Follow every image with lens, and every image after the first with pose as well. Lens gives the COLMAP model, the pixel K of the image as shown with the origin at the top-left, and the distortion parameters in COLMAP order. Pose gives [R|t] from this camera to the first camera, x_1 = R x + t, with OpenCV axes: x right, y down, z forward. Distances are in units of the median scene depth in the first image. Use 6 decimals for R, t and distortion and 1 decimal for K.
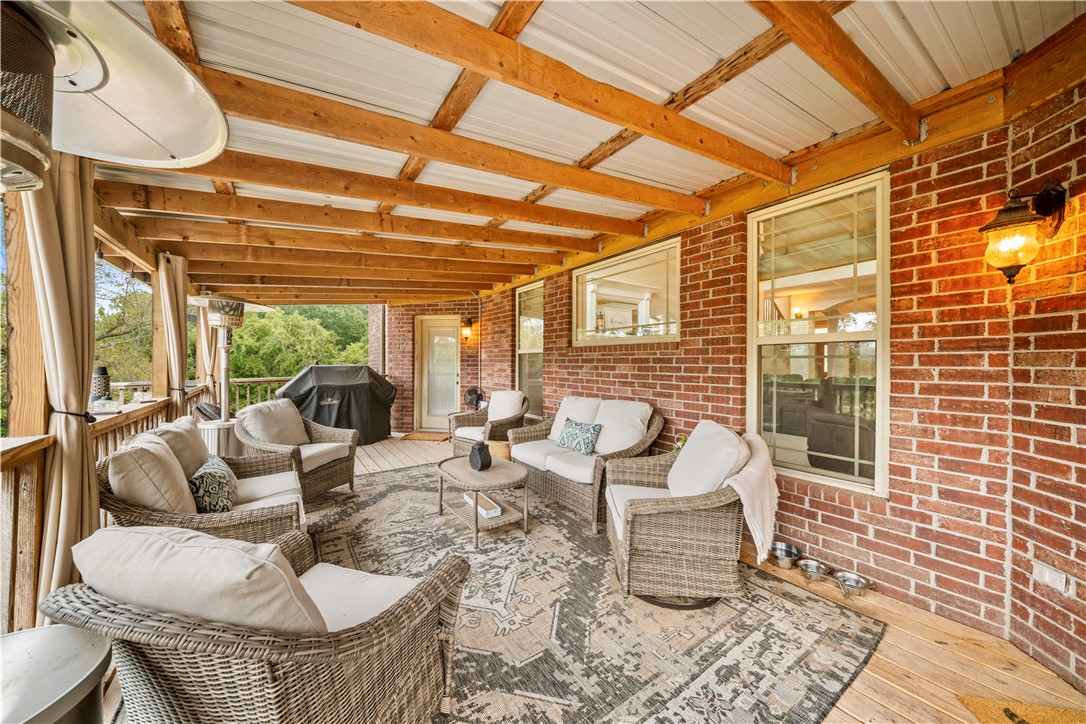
lens RADIAL K [[379.8, 0, 541.4], [0, 379.8, 356.5], [0, 0, 1]] dist [-0.009394, -0.000170]
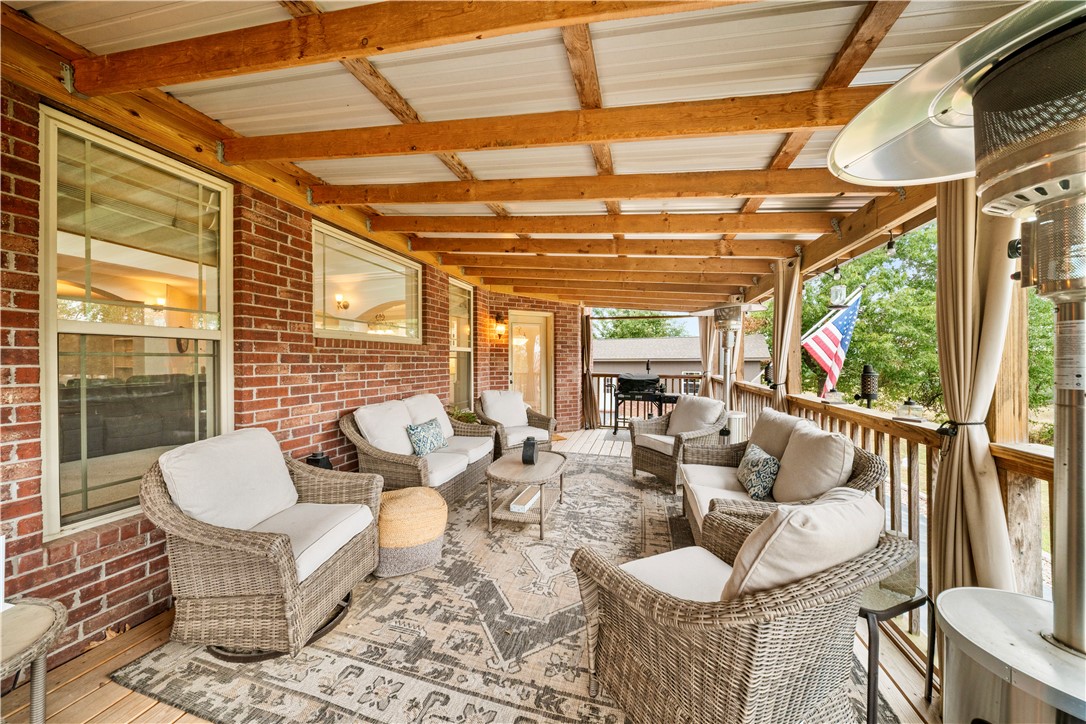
lens RADIAL K [[379.8, 0, 541.4], [0, 379.8, 356.5], [0, 0, 1]] dist [-0.009394, -0.000170]
pose [[-0.655128, 0.004037, 0.755507, -0.796528], [-0.014239, 0.999742, -0.017689, 0.016478], [-0.755383, -0.022346, -0.654902, 1.368258]]
